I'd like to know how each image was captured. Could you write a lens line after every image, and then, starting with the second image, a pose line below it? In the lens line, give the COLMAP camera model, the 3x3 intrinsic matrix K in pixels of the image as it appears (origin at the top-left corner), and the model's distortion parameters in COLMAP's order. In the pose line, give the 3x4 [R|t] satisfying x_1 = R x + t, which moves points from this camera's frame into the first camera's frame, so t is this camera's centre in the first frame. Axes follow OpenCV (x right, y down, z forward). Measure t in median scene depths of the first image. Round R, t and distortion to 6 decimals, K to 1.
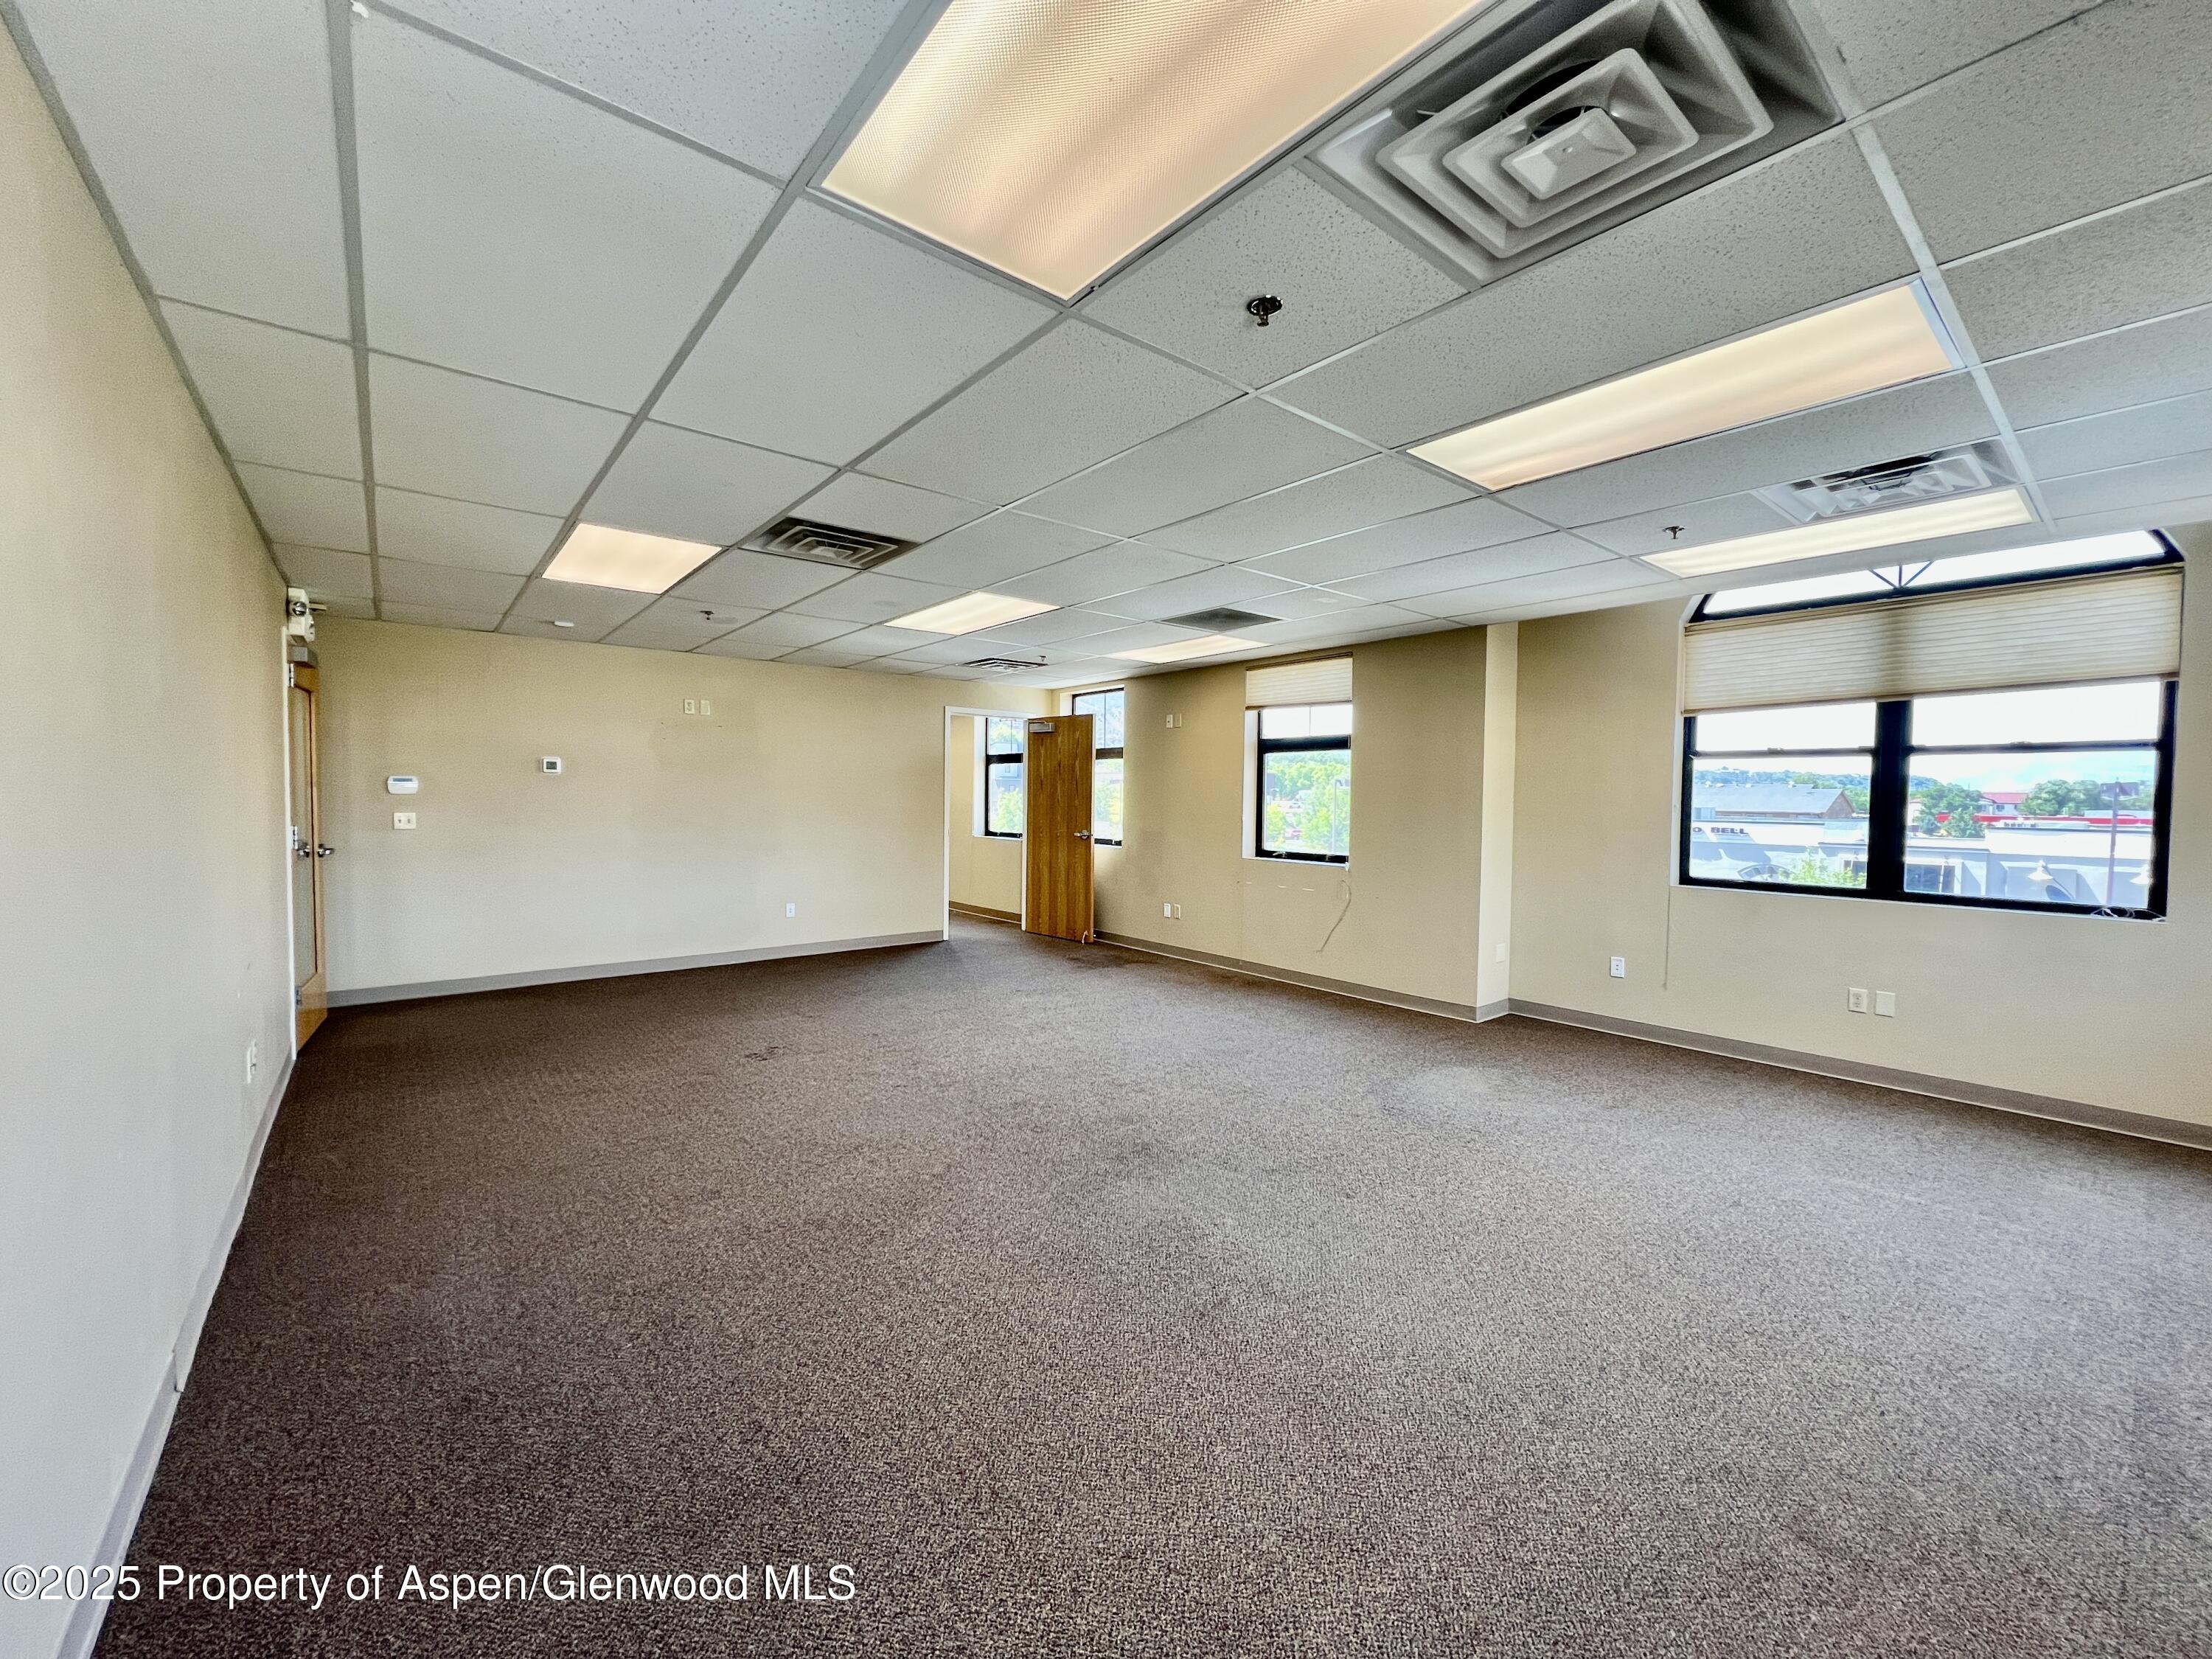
lens RADIAL K [[881.1, 0, 1099.1], [0, 881.1, 830.4], [0, 0, 1]] dist [-0.002409, 0.000210]
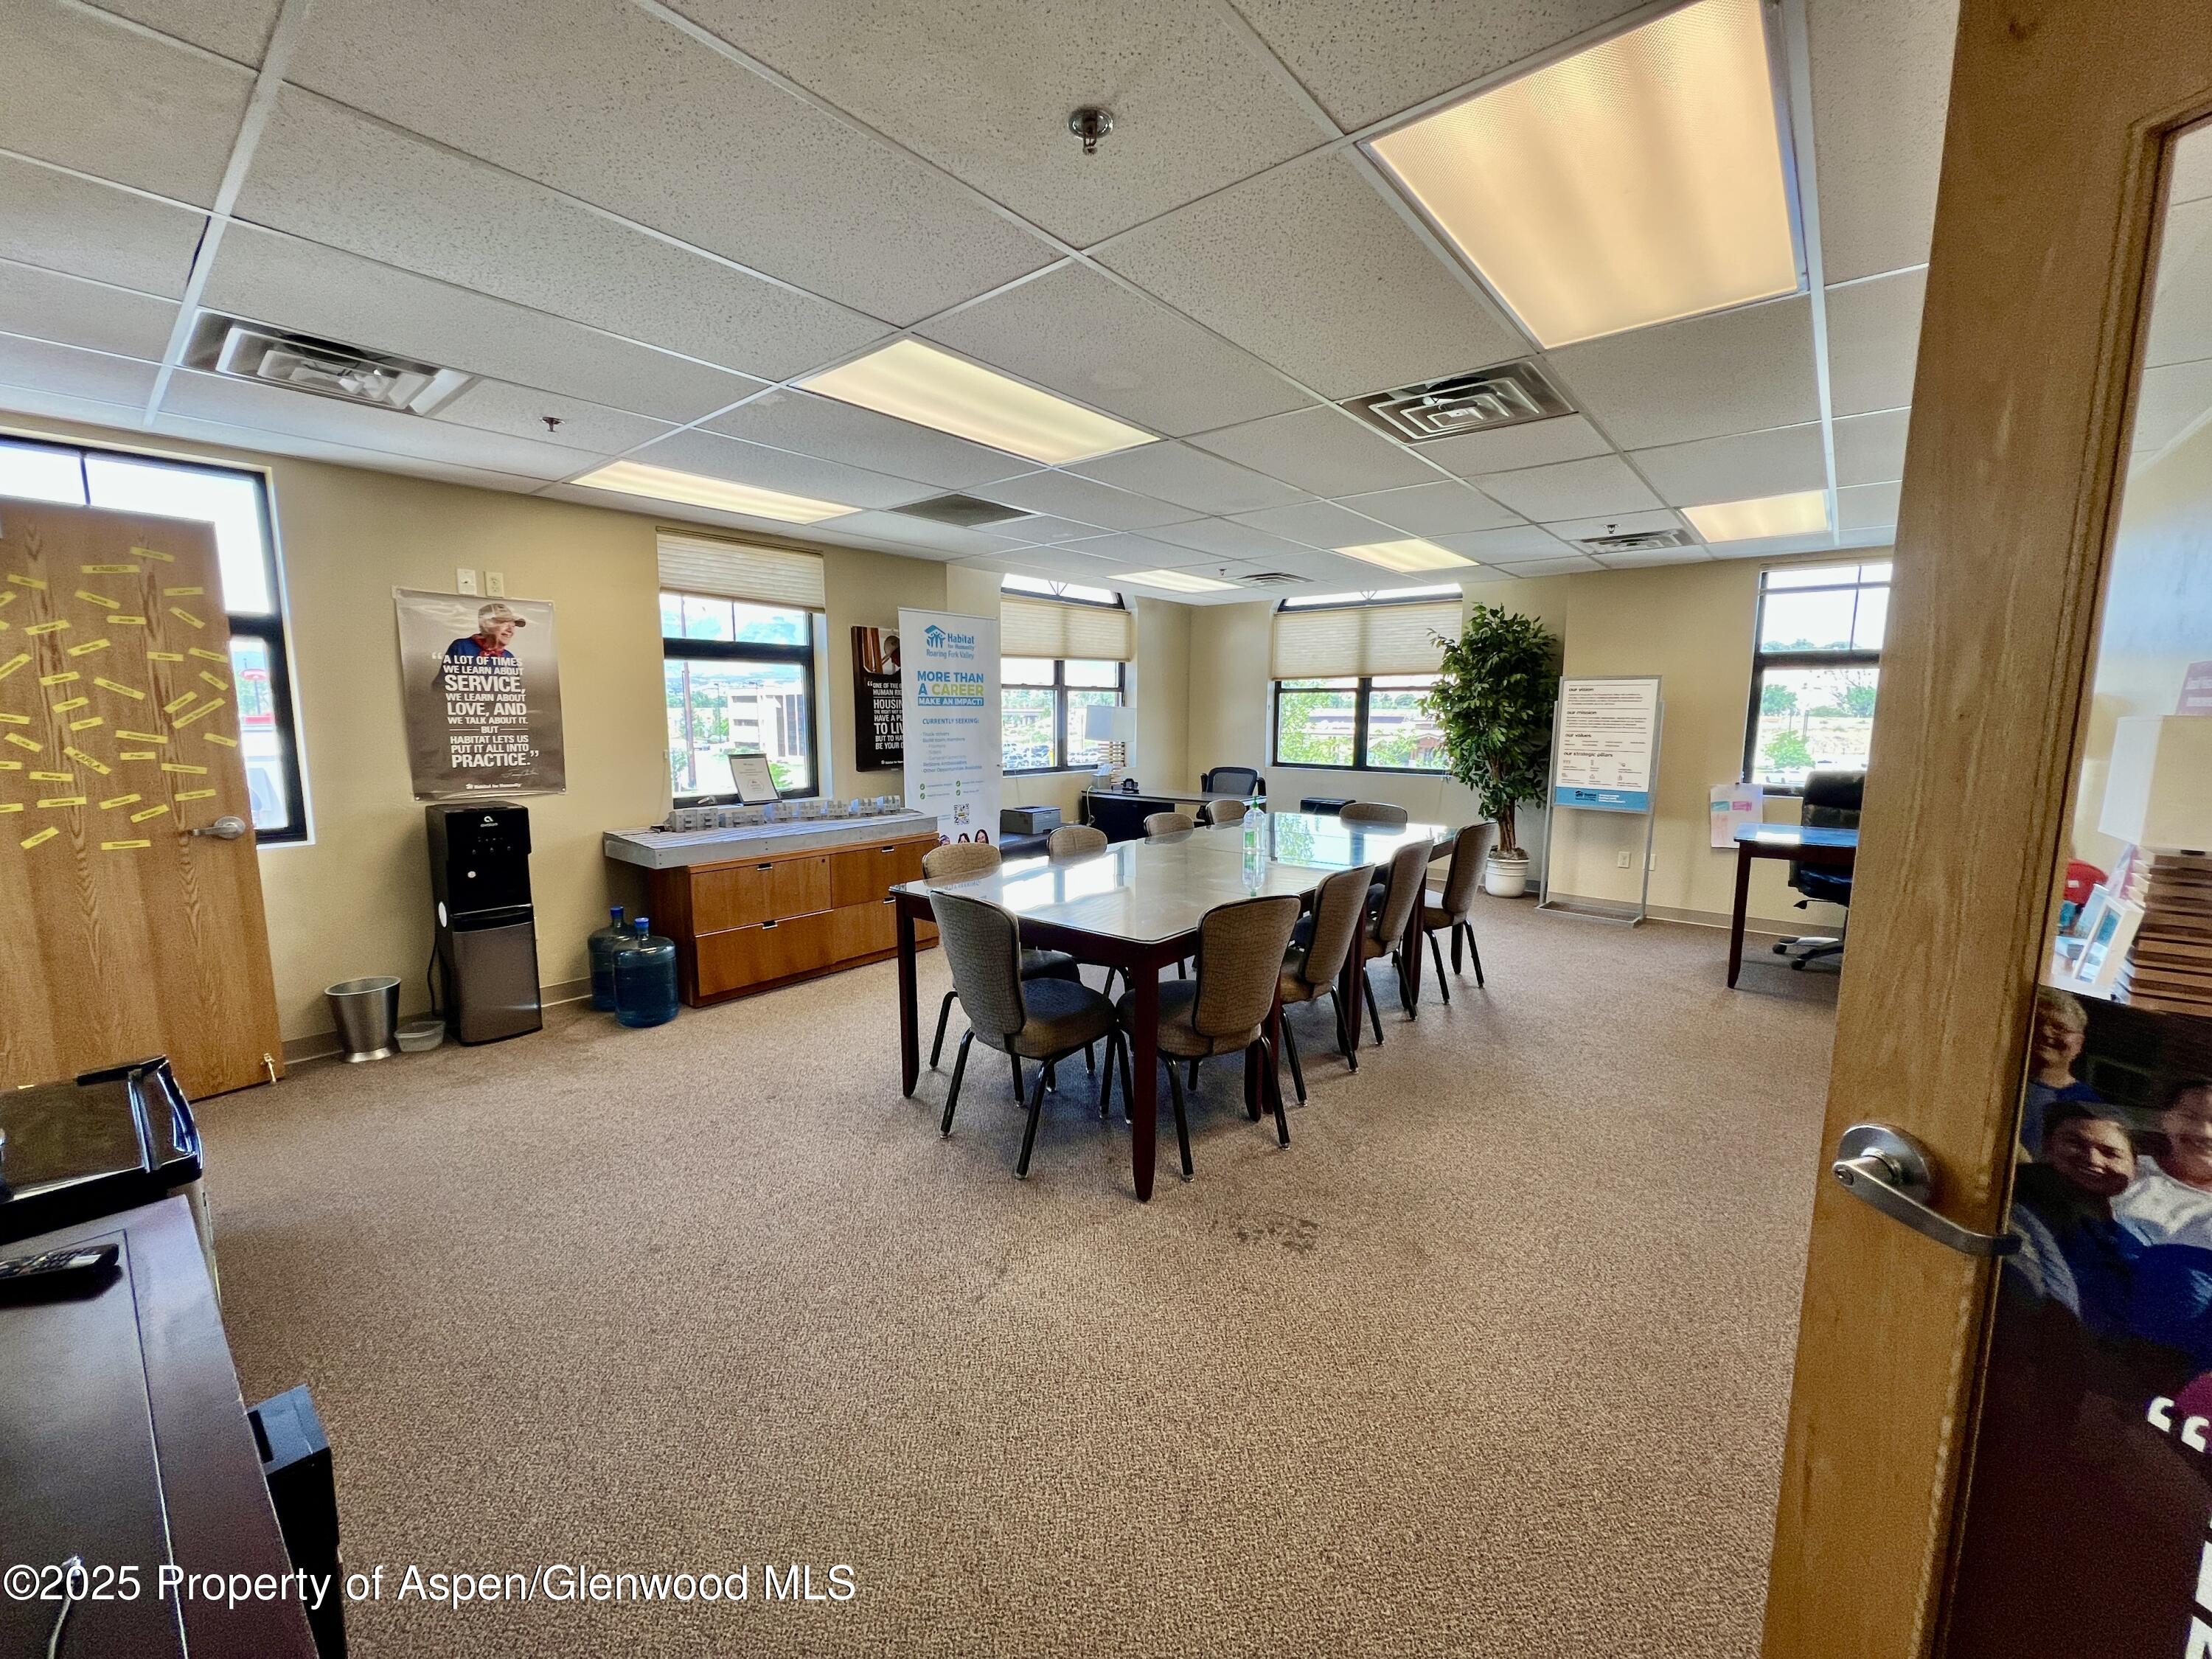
lens RADIAL K [[881.1, 0, 1099.1], [0, 881.1, 830.4], [0, 0, 1]] dist [-0.002409, 0.000210]
pose [[-0.185685, -0.146133, 0.971682, -0.741484], [0.033769, 0.987346, 0.154942, -0.065806], [-0.982029, 0.061583, -0.178400, 1.043190]]
